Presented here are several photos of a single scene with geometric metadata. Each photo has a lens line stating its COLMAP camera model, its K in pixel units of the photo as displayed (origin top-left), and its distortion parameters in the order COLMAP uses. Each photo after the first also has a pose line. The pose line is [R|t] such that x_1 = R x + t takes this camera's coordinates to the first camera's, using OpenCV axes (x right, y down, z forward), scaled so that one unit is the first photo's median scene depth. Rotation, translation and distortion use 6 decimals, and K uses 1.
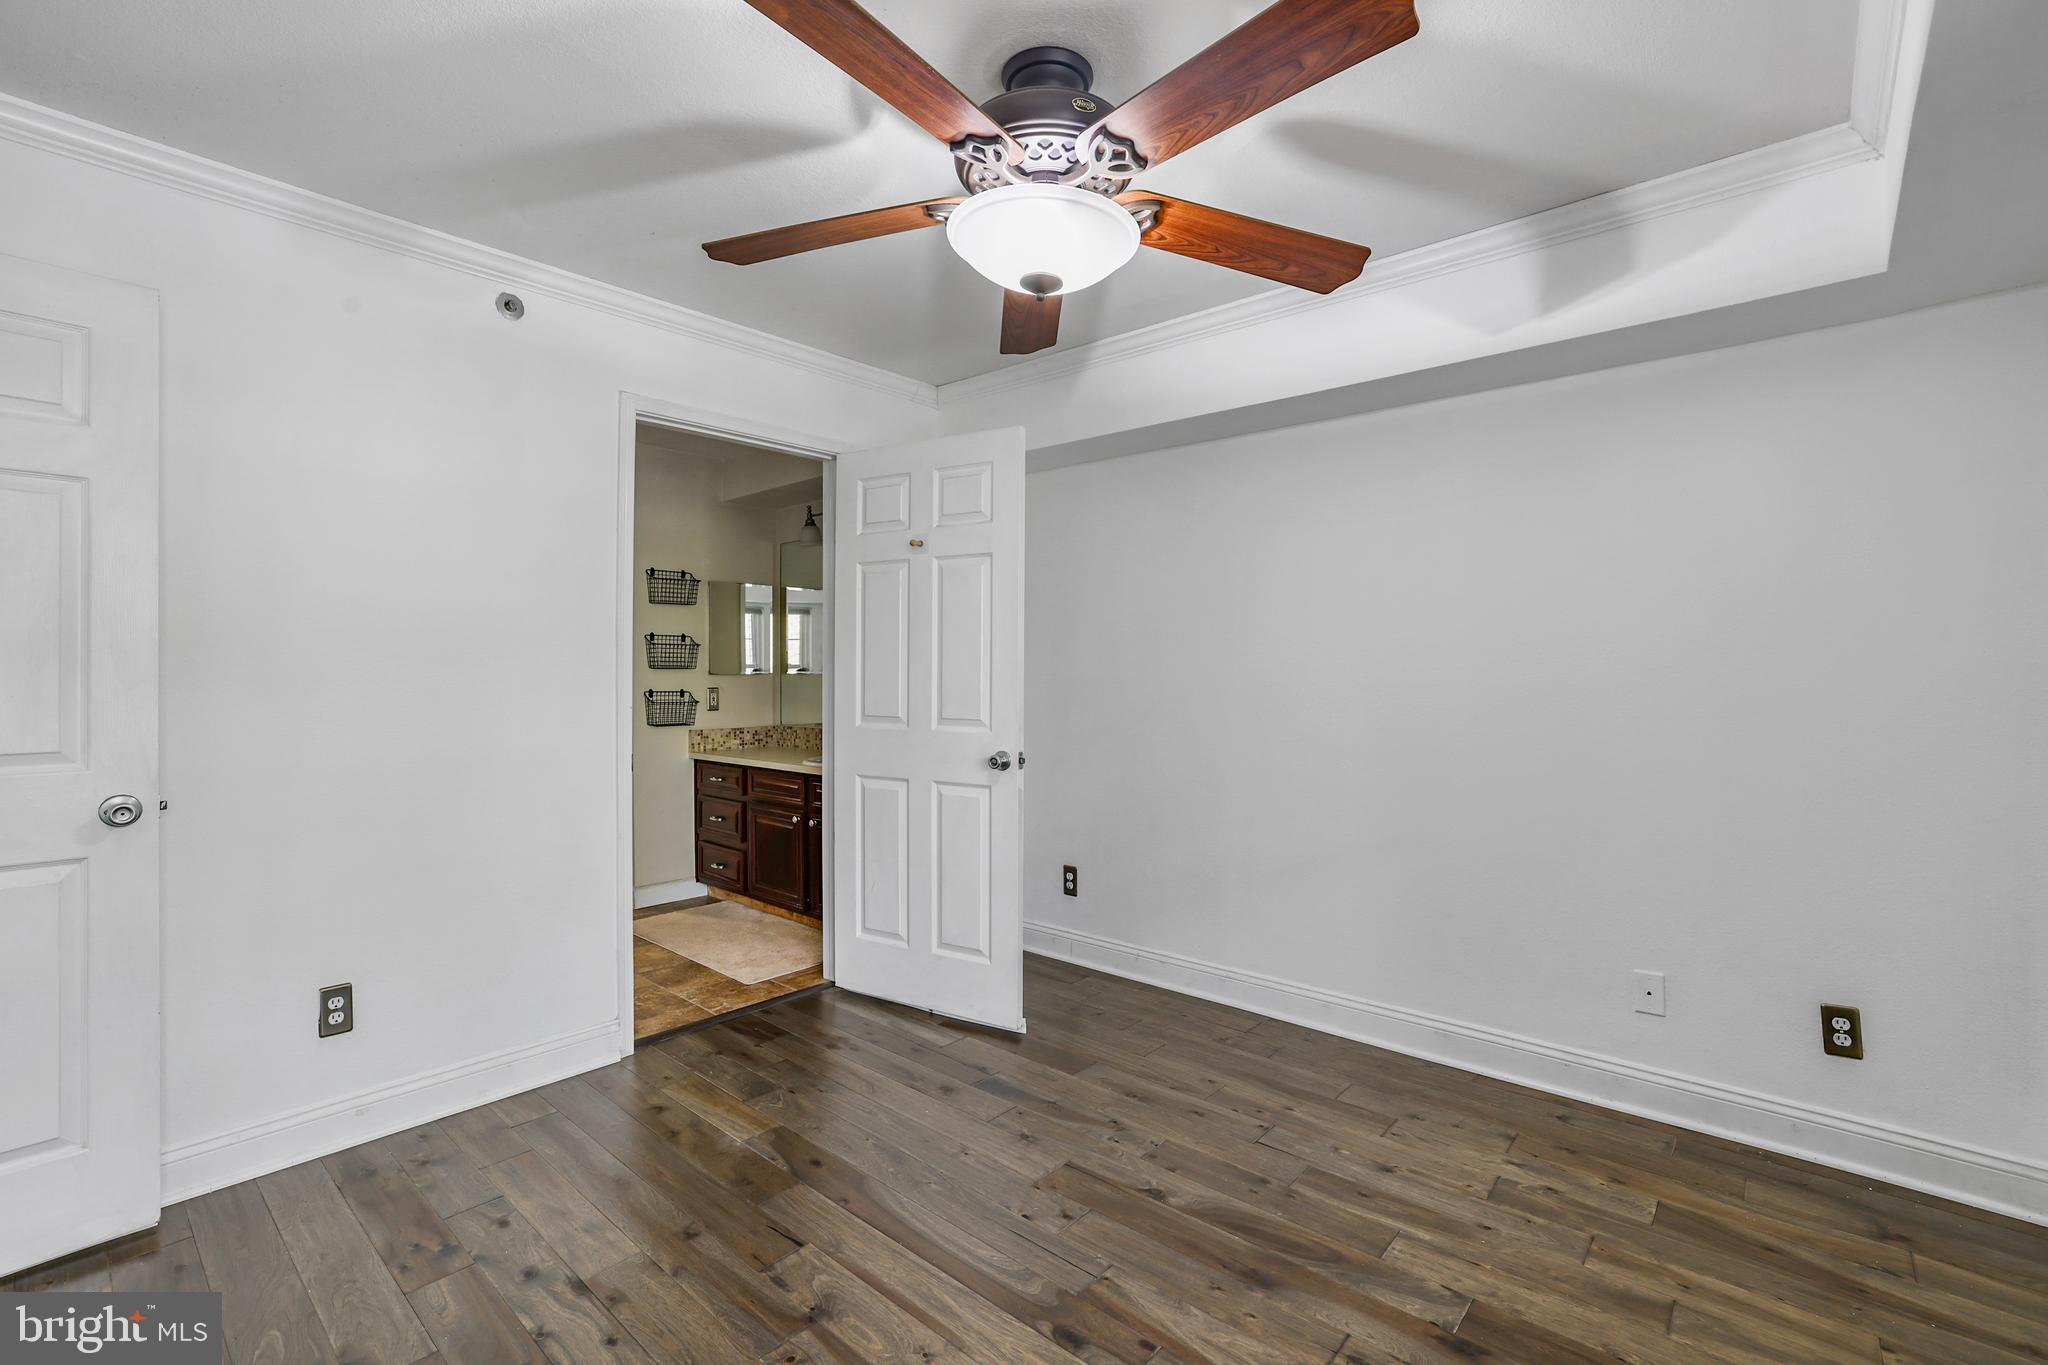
lens RADIAL K [[915.8, 0, 1018.5], [0, 915.8, 659.3], [0, 0, 1]] dist [-0.048207, 0.017022]
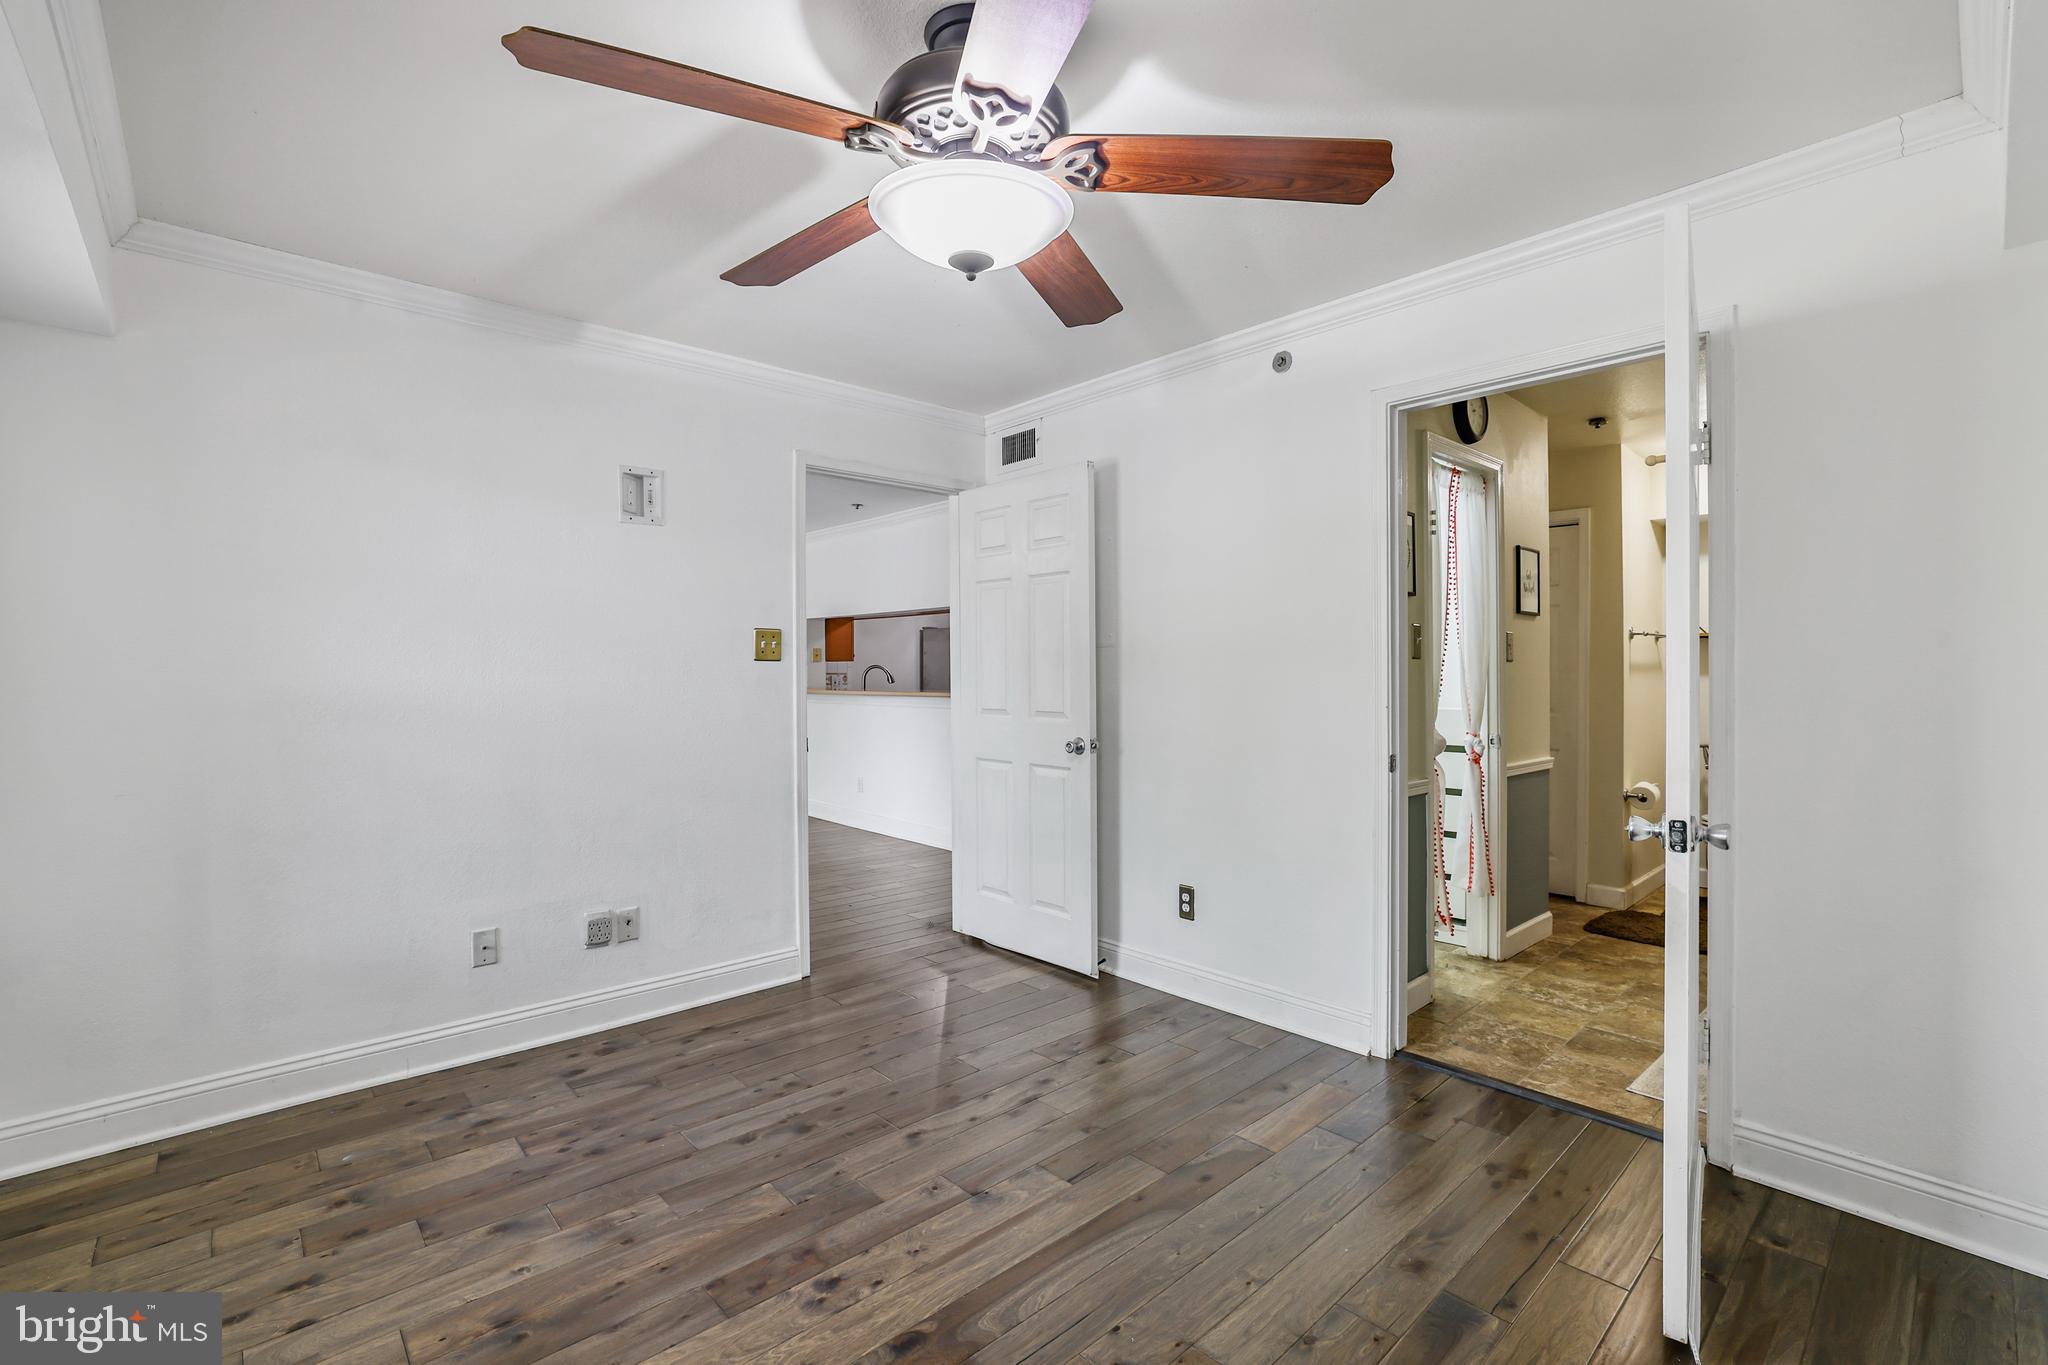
lens RADIAL K [[897.6, 0, 1016.8], [0, 897.6, 664.1], [0, 0, 1]] dist [-0.045925, 0.016466]
pose [[-0.118324, -0.010809, -0.992916, 0.779052], [0.014817, 0.999810, -0.012650, 0.016438], [0.992865, -0.016209, -0.118141, 0.957829]]
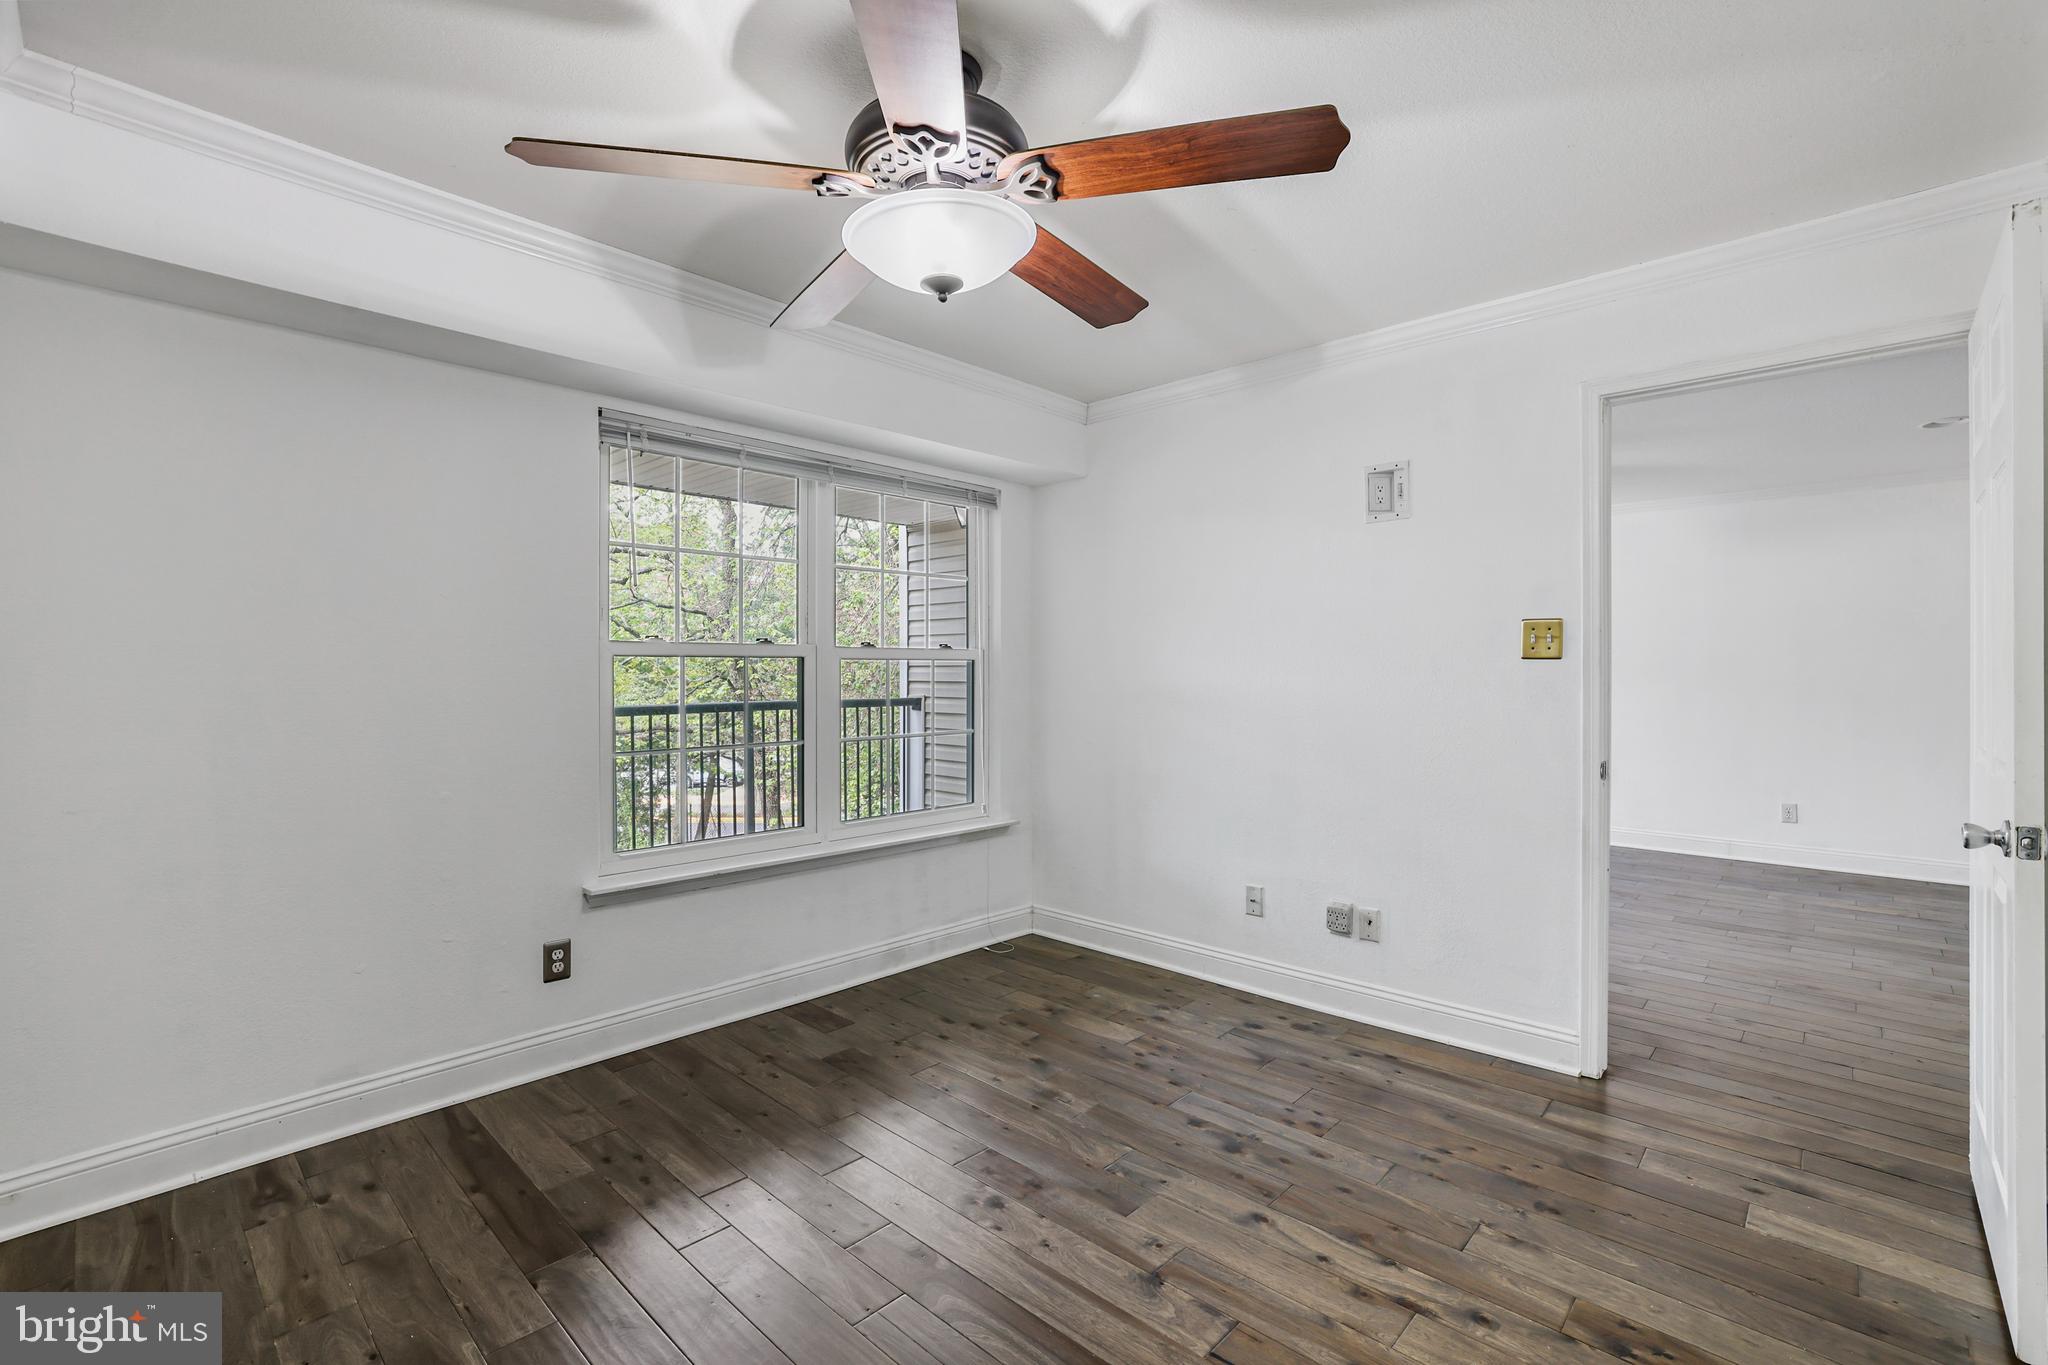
lens RADIAL K [[897.6, 0, 1016.8], [0, 897.6, 664.1], [0, 0, 1]] dist [-0.045925, 0.016466]
pose [[-0.999379, -0.004444, 0.034942, -0.075682], [-0.005138, 0.999791, -0.019779, 0.020484], [-0.034847, -0.019947, -0.999194, 1.639192]]
